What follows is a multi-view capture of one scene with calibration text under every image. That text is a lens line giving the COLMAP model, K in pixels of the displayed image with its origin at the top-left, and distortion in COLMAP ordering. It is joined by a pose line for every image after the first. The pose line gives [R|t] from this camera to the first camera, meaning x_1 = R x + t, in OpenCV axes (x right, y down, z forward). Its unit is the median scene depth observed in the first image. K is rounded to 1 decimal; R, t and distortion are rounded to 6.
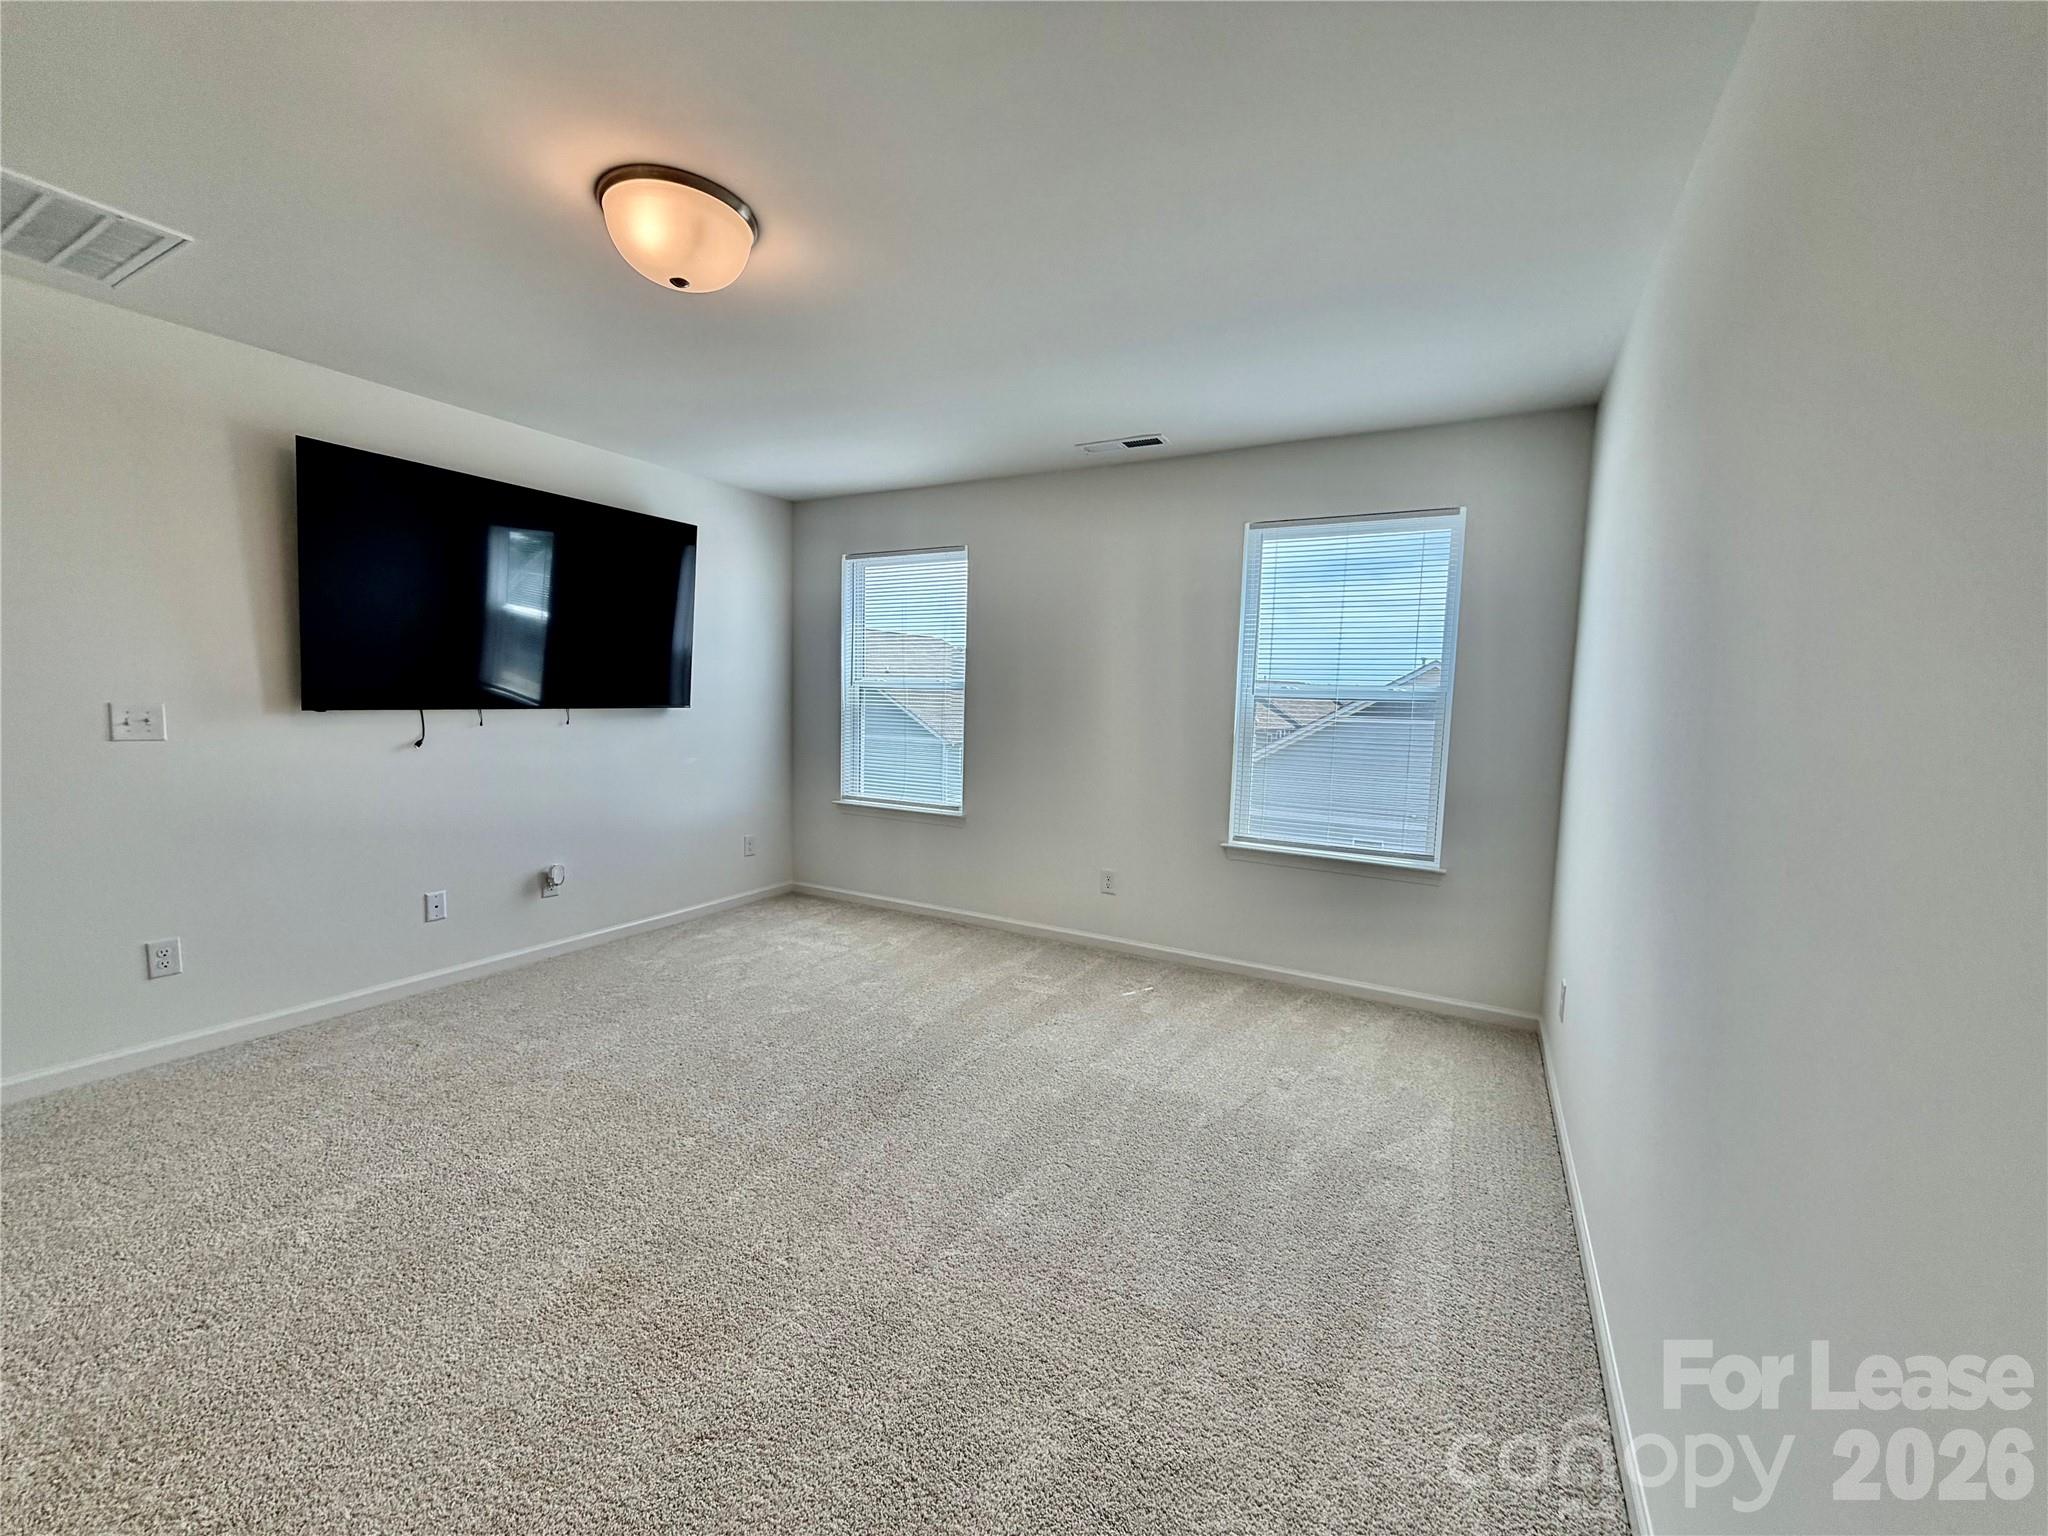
lens RADIAL K [[808.6, 0, 1037.4], [0, 808.6, 764.7], [0, 0, 1]] dist [-0.001601, -0.000221]
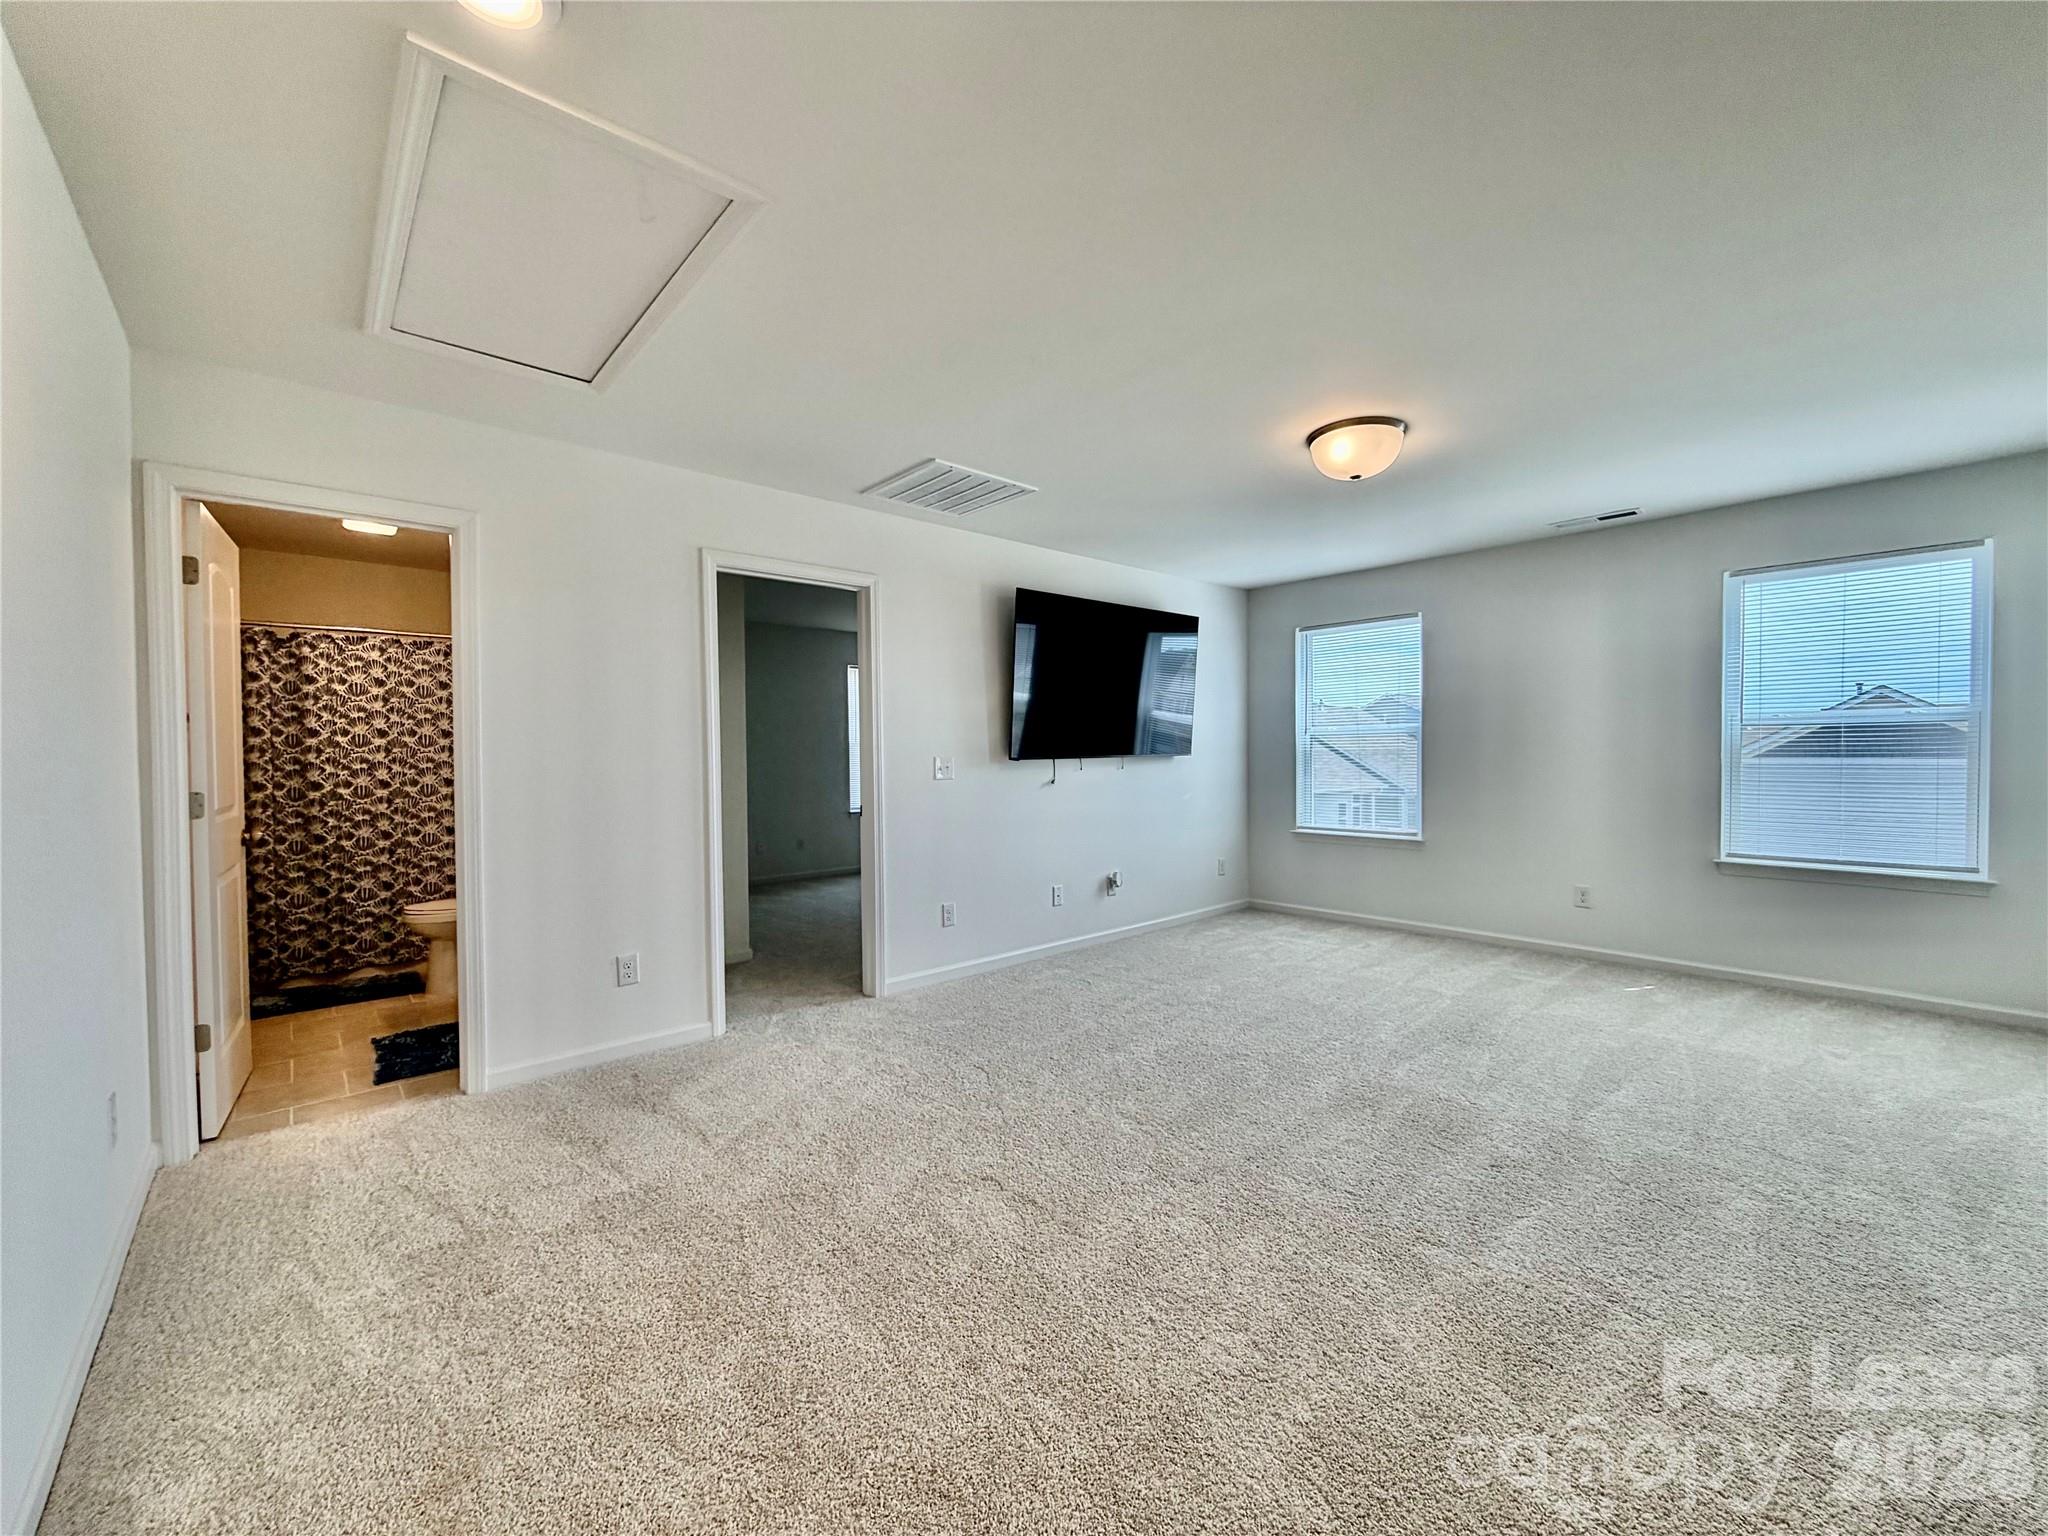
lens RADIAL K [[808.6, 0, 1038.4], [0, 808.6, 766.0], [0, 0, 1]] dist [-0.001601, -0.000221]
pose [[0.941800, -0.028937, -0.334927, -0.264912], [0.005298, 0.997442, -0.071279, 0.043561], [0.336133, 0.065356, 0.939544, -0.347532]]
